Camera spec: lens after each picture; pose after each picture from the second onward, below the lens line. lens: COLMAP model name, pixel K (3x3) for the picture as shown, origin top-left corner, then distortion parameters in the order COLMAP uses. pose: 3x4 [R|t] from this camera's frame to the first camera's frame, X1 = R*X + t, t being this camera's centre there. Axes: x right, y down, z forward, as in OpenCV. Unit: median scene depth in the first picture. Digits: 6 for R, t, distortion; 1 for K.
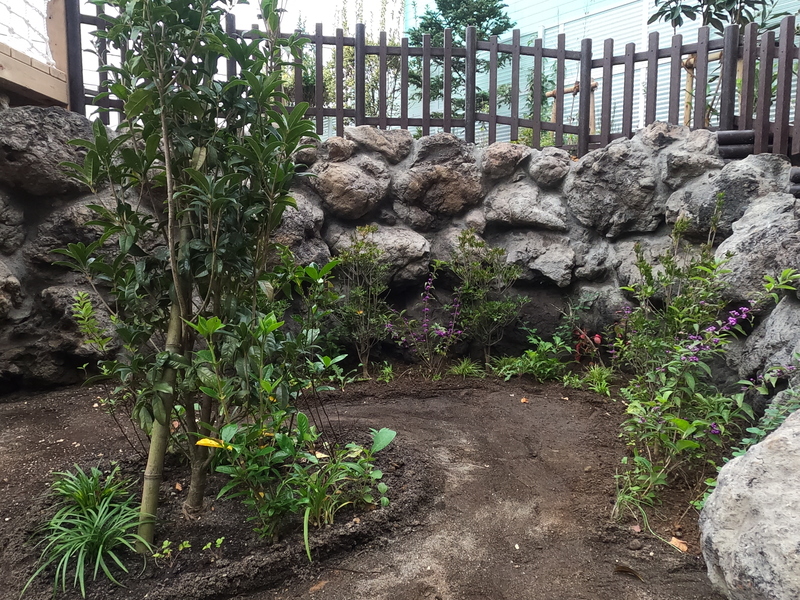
lens RADIAL K [[537.6, 0, 400.0], [0, 537.6, 300.0], [0, 0, 1]] dist [-0.003216, 0.002063]
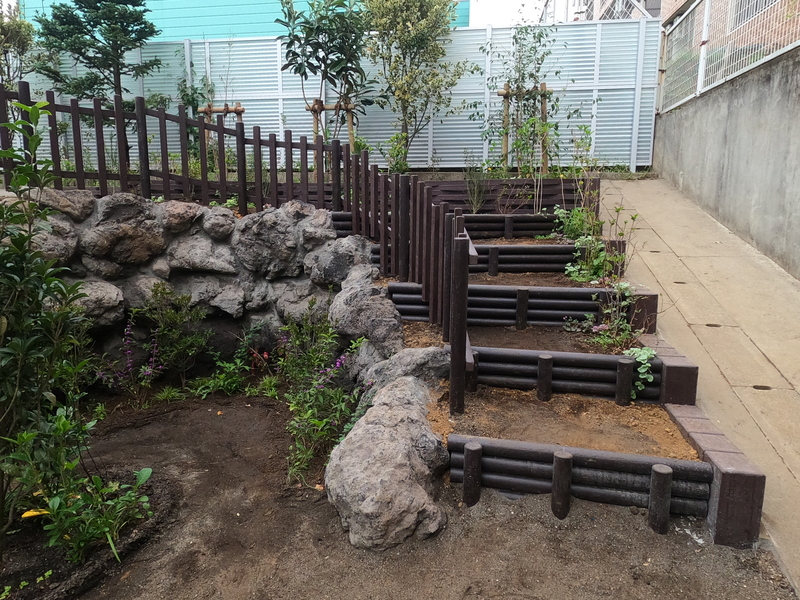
lens RADIAL K [[537.6, 0, 400.0], [0, 537.6, 300.0], [0, 0, 1]] dist [-0.003216, 0.002063]
pose [[0.812457, -0.091916, 0.575731, -0.137209], [0.051921, 0.994978, 0.085580, -0.166574], [-0.580705, -0.039638, 0.813148, -0.326675]]
